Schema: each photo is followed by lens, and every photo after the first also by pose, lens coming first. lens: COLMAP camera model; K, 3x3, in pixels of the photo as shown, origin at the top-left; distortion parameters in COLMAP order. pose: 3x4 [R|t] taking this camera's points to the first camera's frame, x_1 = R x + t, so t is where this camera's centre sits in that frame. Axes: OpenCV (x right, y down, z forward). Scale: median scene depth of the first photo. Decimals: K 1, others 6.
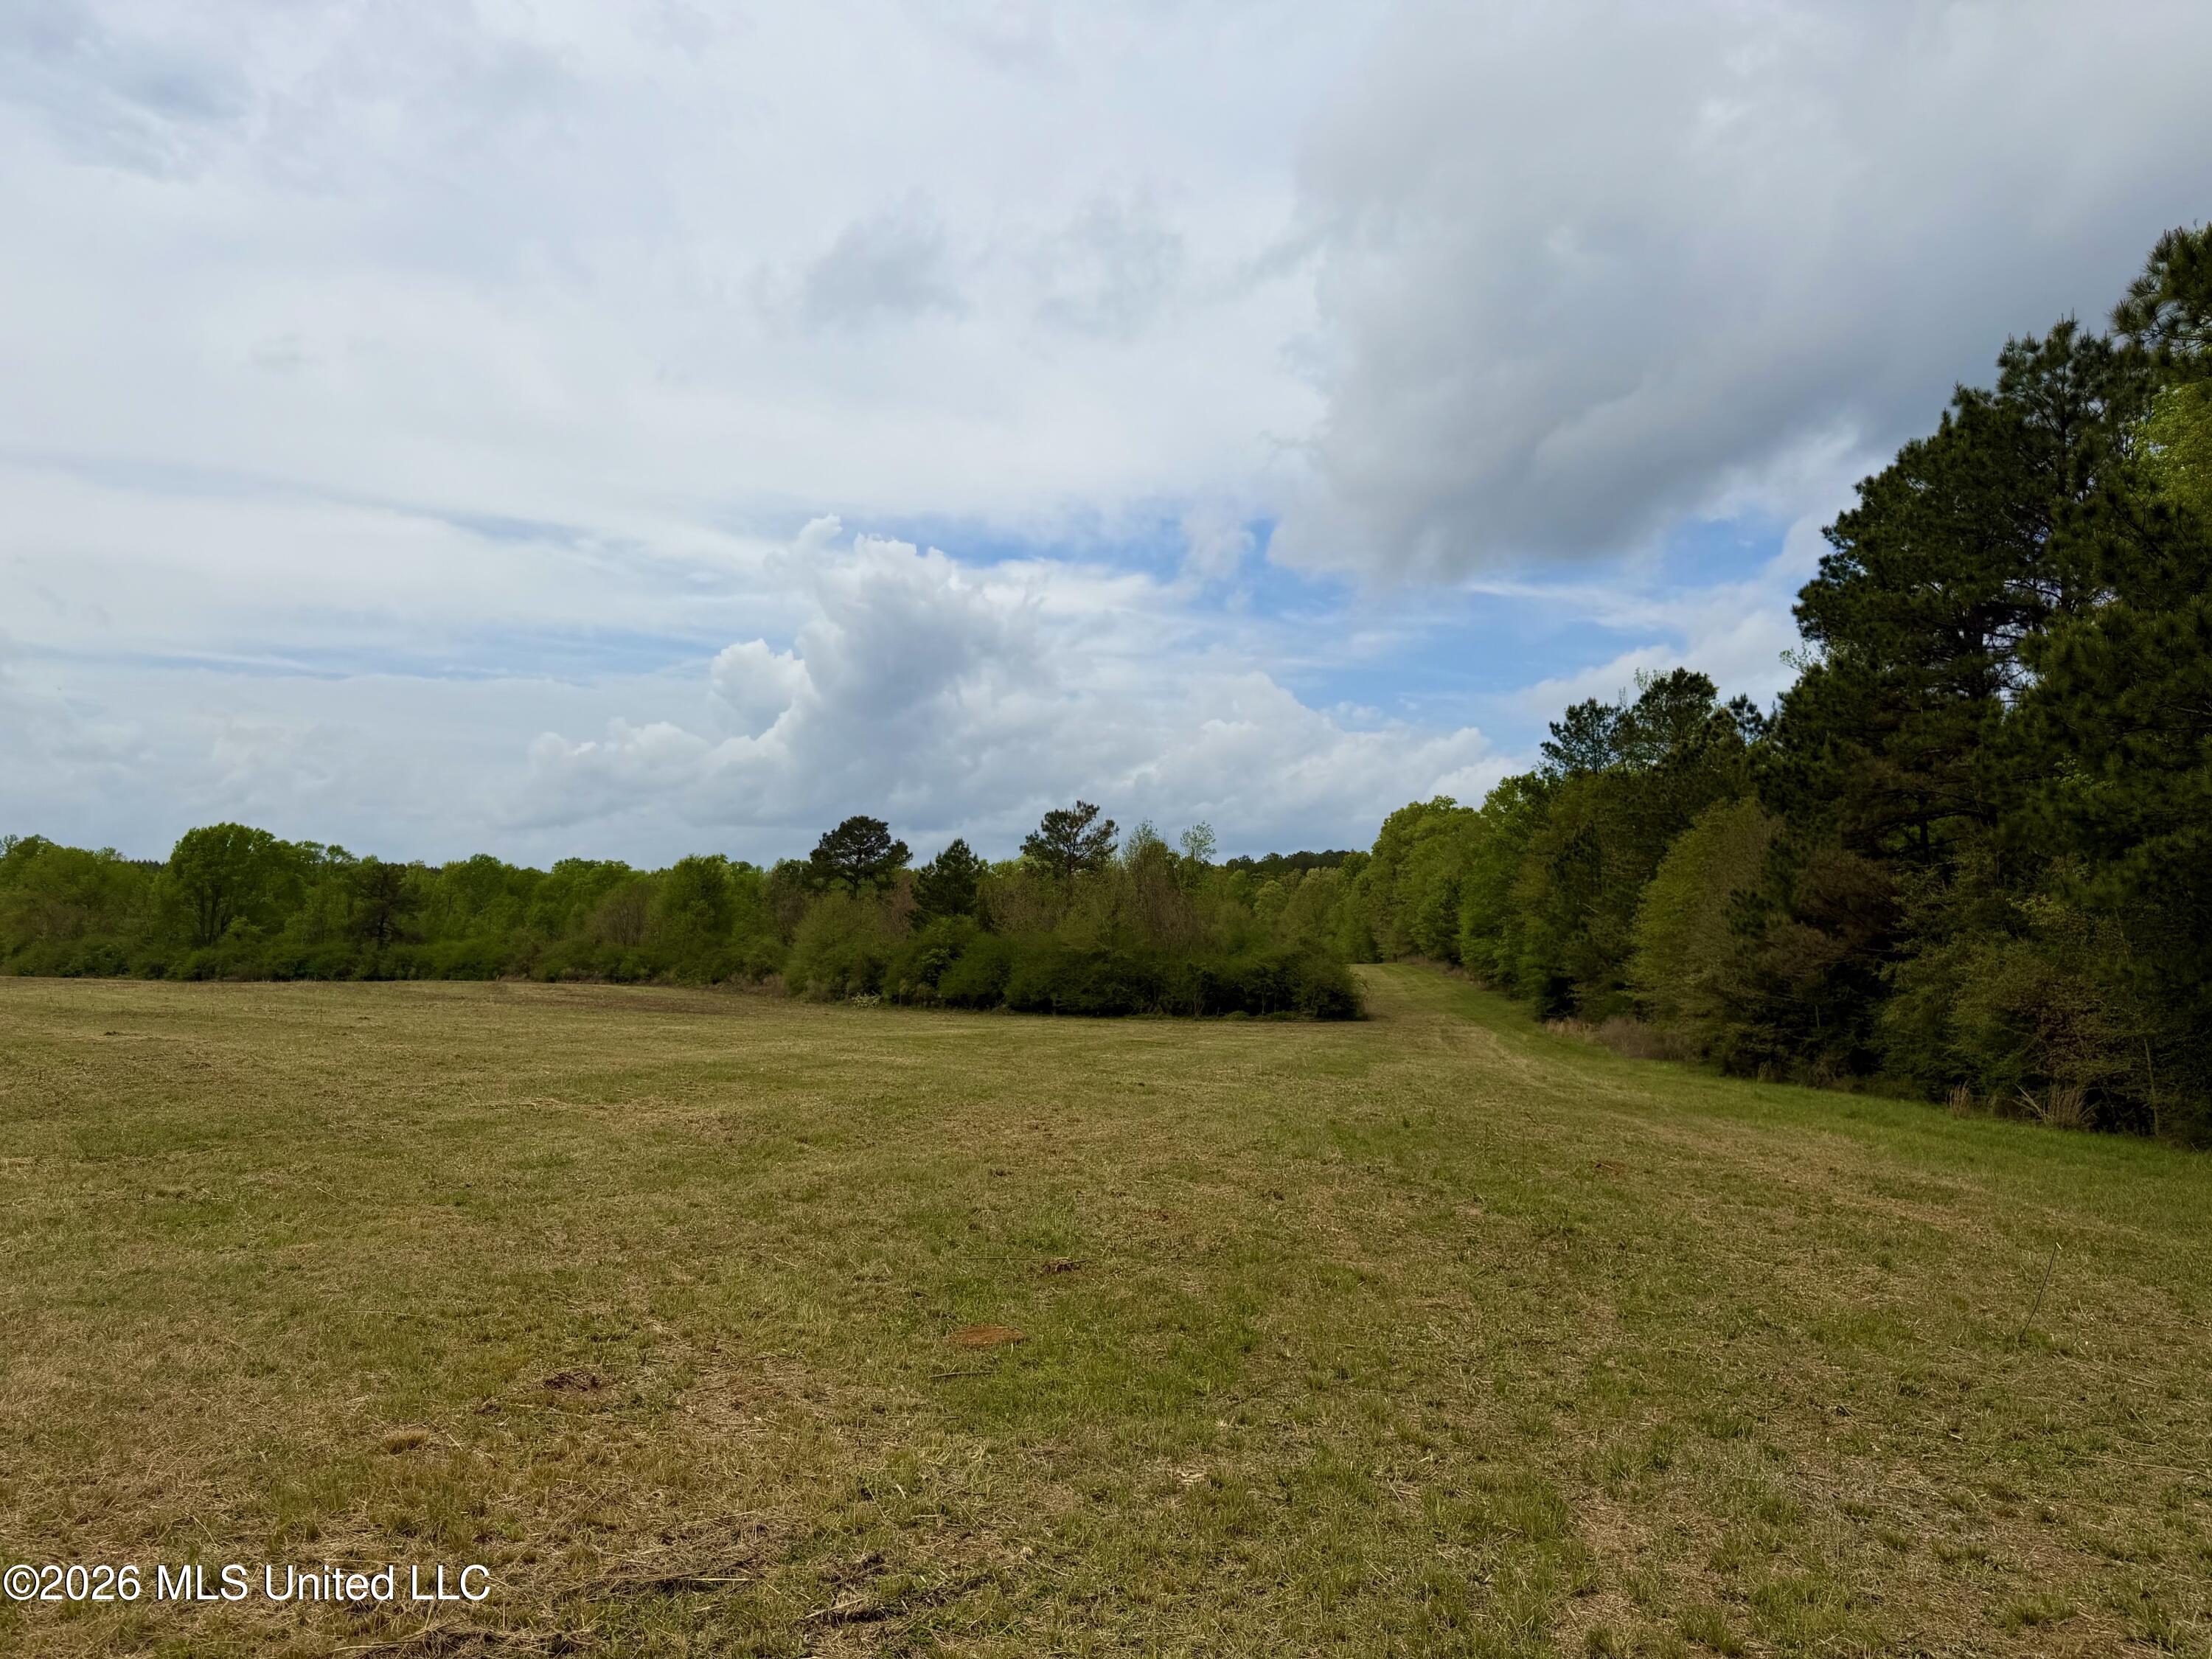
lens RADIAL K [[1568.8, 0, 1106.0], [0, 1568.8, 829.5], [0, 0, 1]] dist [0.114627, -0.181105]
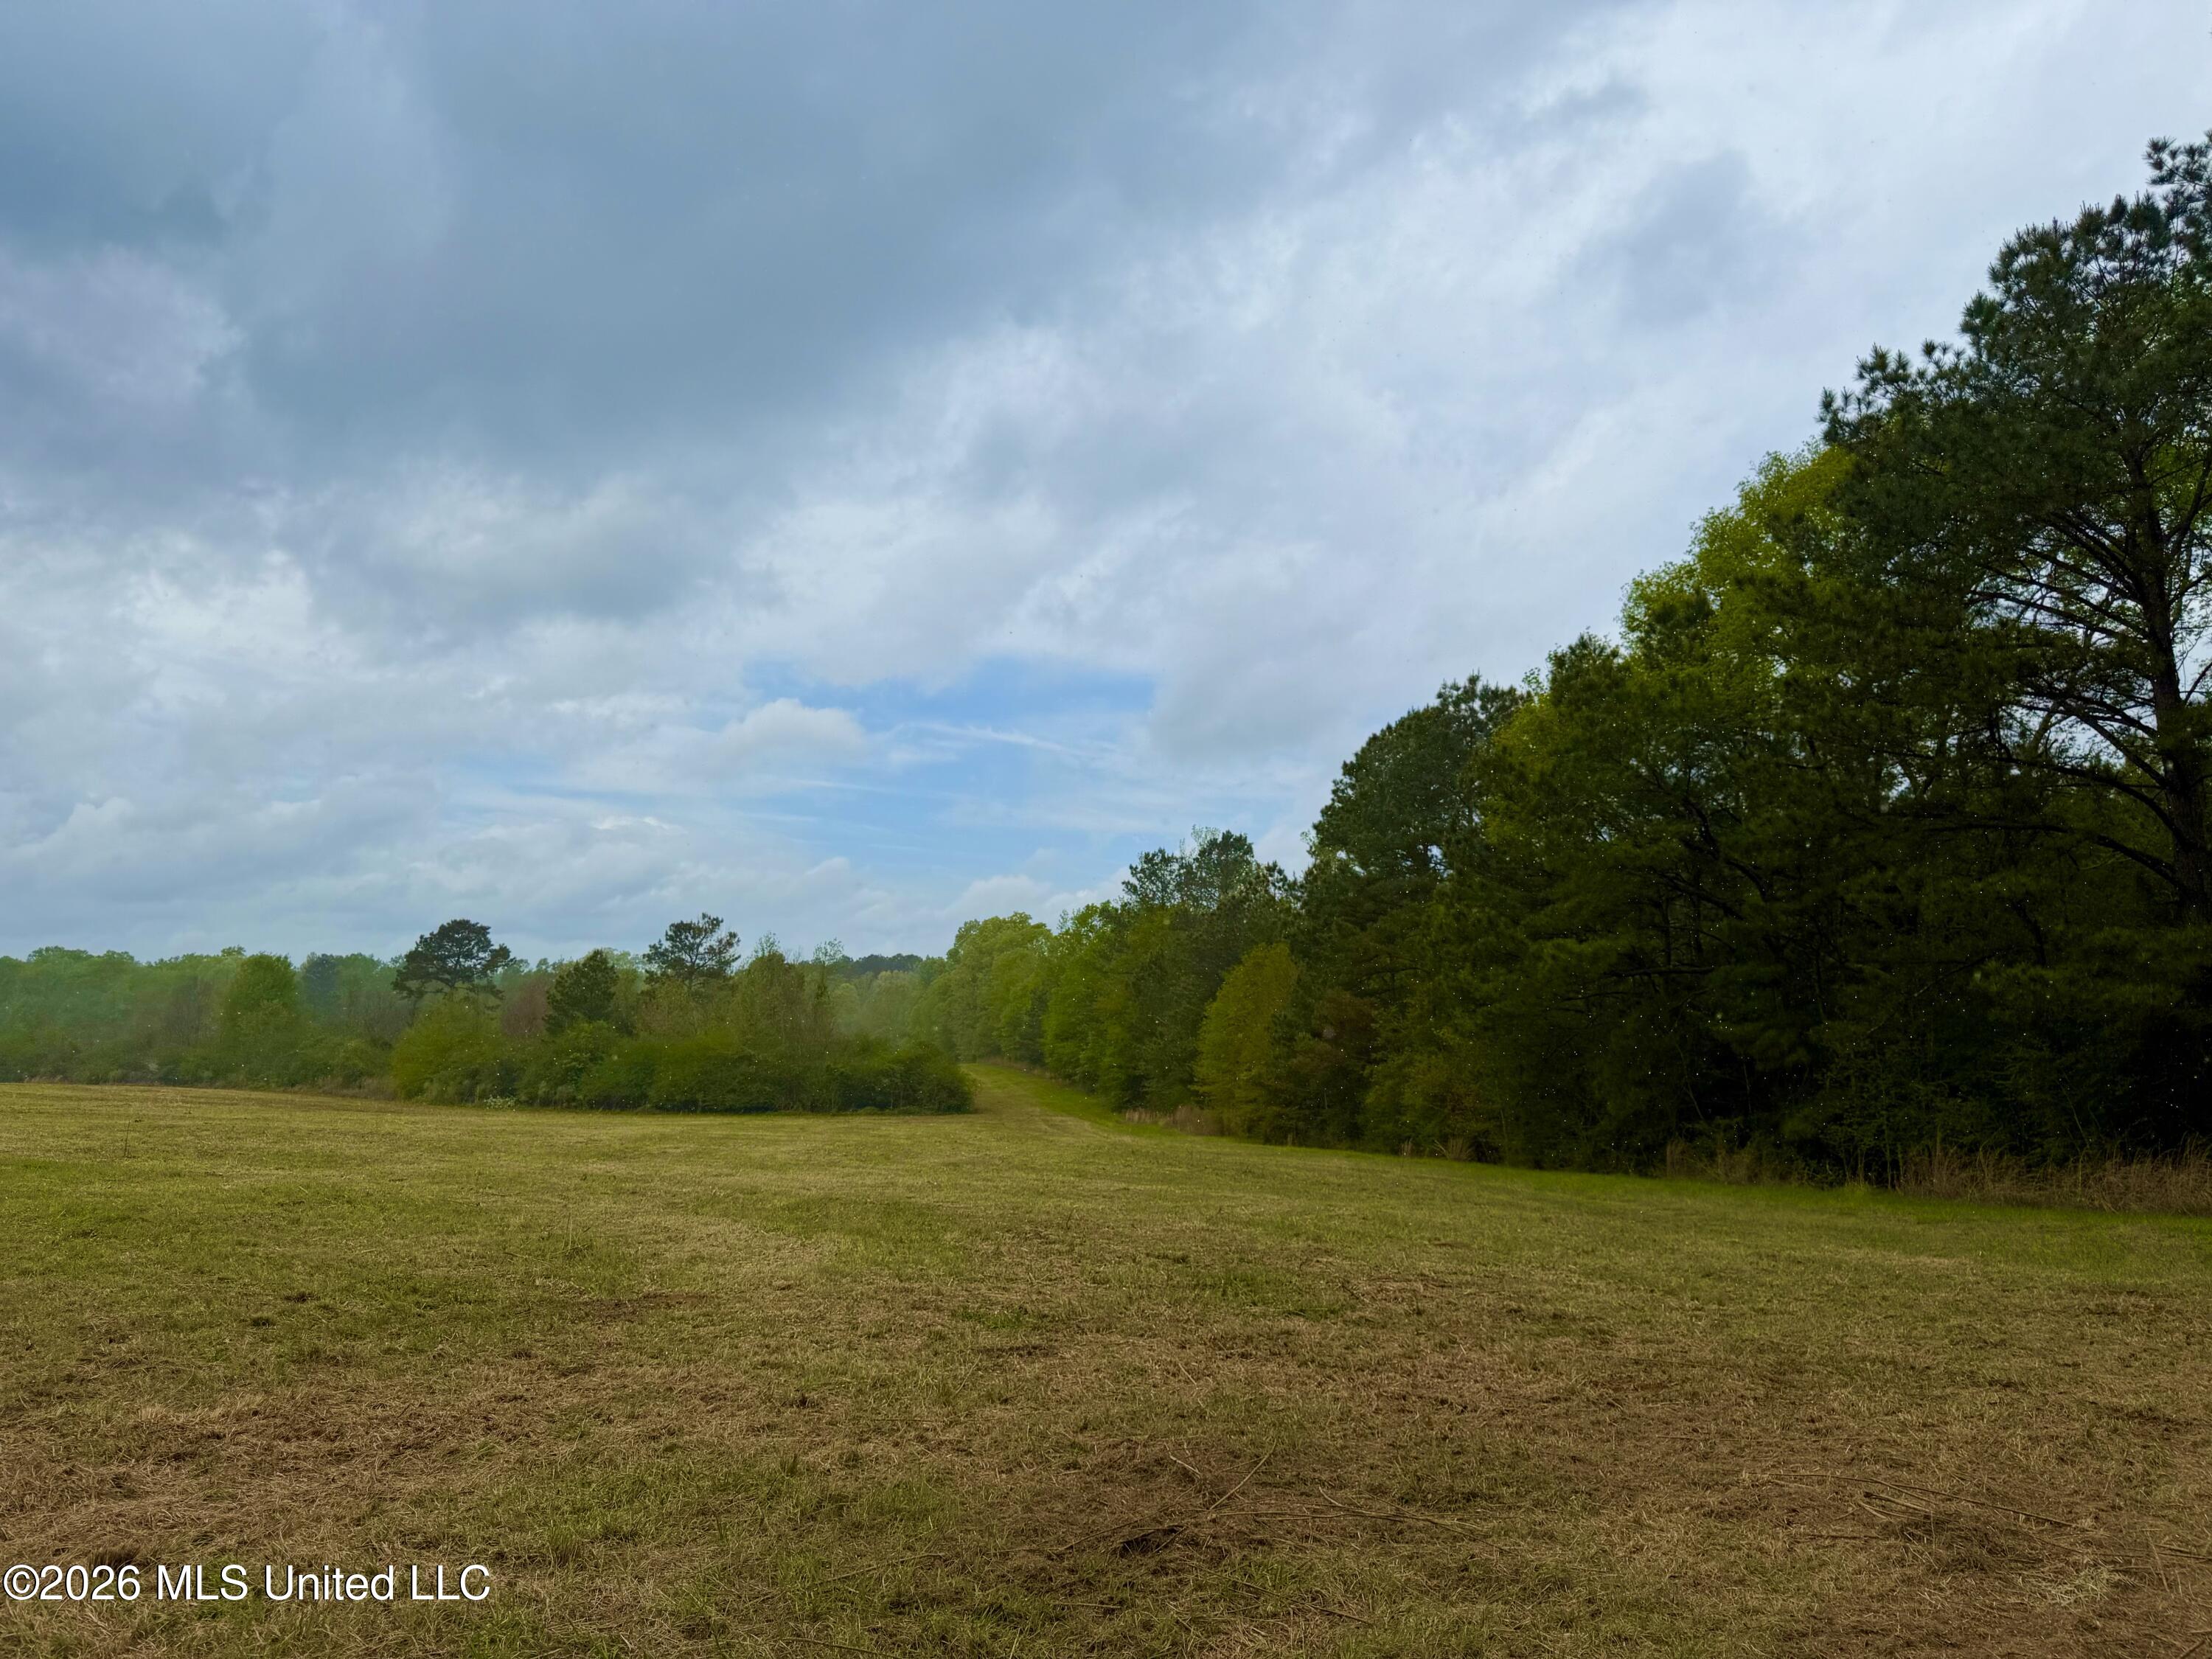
lens RADIAL K [[1497.9, 0, 1164.6], [0, 1497.9, 832.2], [0, 0, 1]] dist [0.103602, -0.140106]
pose [[0.948880, 0.048439, 0.311898, -0.055989], [-0.027520, 0.997087, -0.071129, -0.011187], [-0.314435, 0.058909, 0.947450, -0.113914]]
